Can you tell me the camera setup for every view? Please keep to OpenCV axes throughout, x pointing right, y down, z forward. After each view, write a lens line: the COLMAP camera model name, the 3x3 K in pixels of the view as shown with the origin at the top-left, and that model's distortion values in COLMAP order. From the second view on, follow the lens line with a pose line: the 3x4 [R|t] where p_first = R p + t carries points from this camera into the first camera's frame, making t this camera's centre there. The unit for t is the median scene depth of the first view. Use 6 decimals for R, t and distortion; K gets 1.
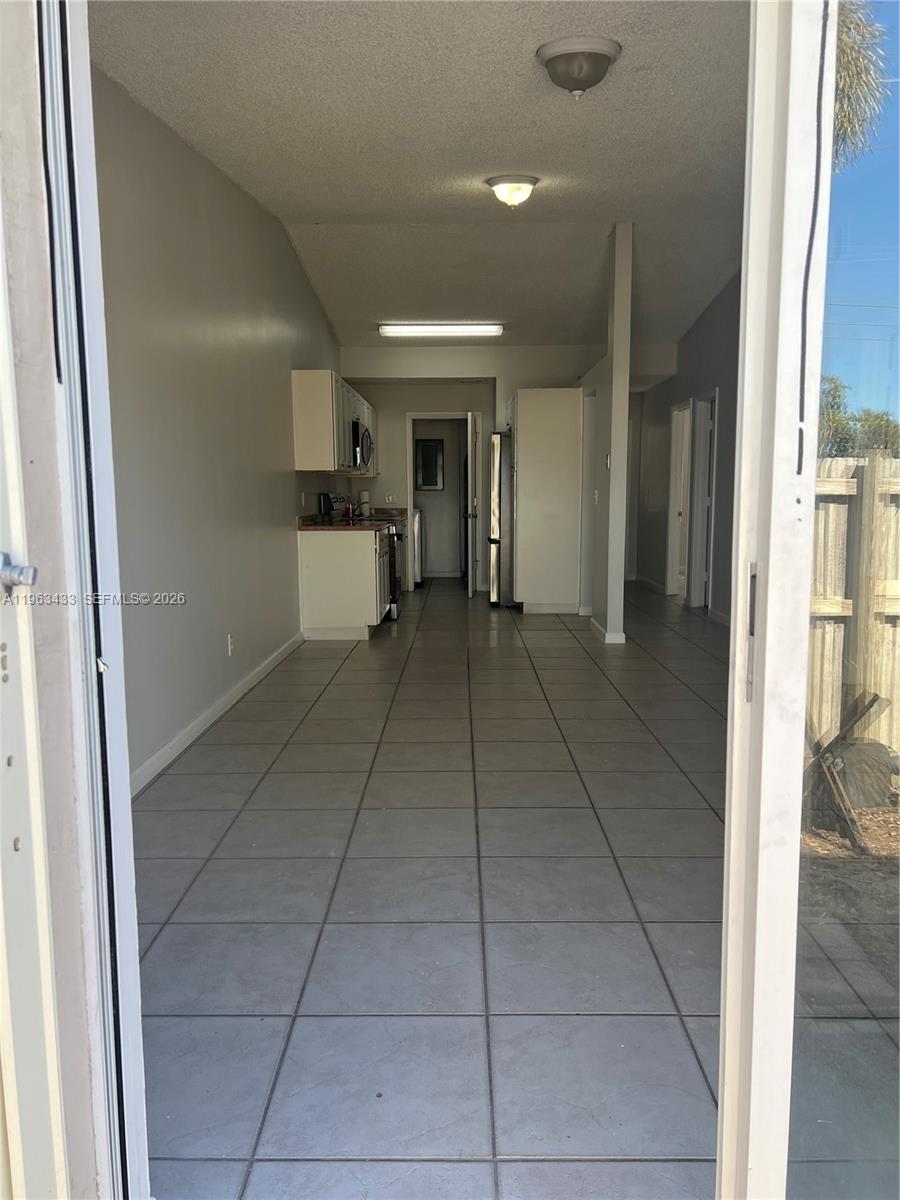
lens RADIAL K [[903.3, 0, 450.0], [0, 903.3, 600.0], [0, 0, 1]] dist [0.029166, -0.036888]
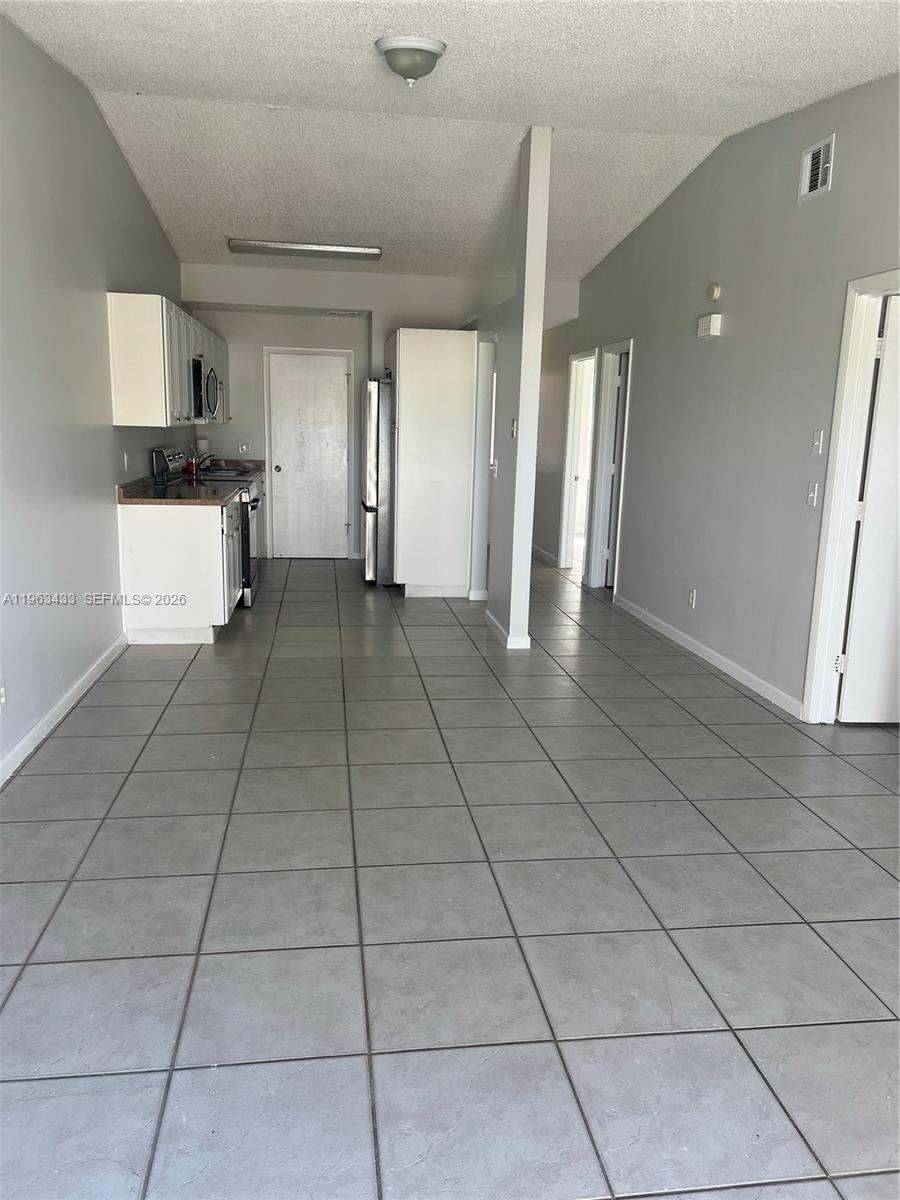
lens RADIAL K [[916.3, 0, 466.3], [0, 916.3, 599.4], [0, 0, 1]] dist [0.028644, -0.062246]
pose [[0.986438, 0.002533, 0.164112, -0.003274], [-0.014264, 0.997421, 0.070342, -0.047288], [-0.163511, -0.071729, 0.983930, 0.151927]]
